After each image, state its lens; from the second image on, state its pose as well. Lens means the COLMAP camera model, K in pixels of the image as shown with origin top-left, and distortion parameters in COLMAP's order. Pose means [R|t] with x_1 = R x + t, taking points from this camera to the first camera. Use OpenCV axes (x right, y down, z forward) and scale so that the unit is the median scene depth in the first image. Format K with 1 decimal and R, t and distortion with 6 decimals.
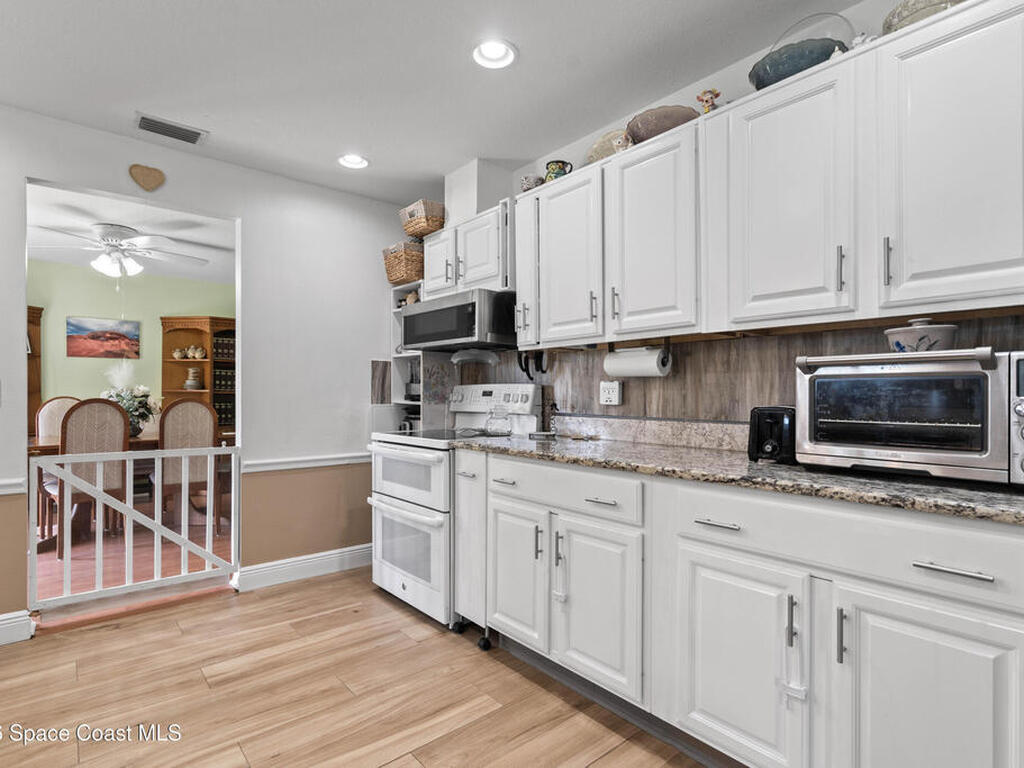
lens RADIAL K [[527.6, 0, 502.9], [0, 527.6, 389.4], [0, 0, 1]] dist [-0.003485, 0.000994]
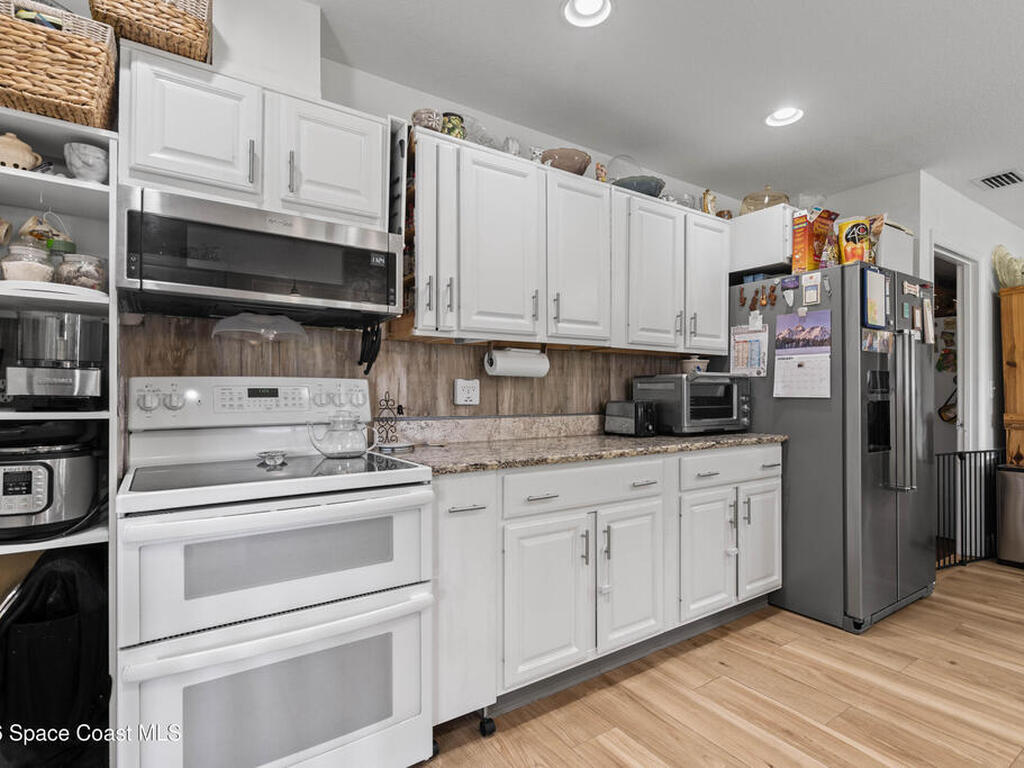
lens RADIAL K [[527.6, 0, 504.3], [0, 527.6, 386.3], [0, 0, 1]] dist [-0.003485, 0.000994]
pose [[0.113913, 0.008567, 0.993454, -0.784974], [-0.008555, 0.999934, -0.007642, 0.003529], [-0.993454, -0.007628, 0.113979, 0.898141]]
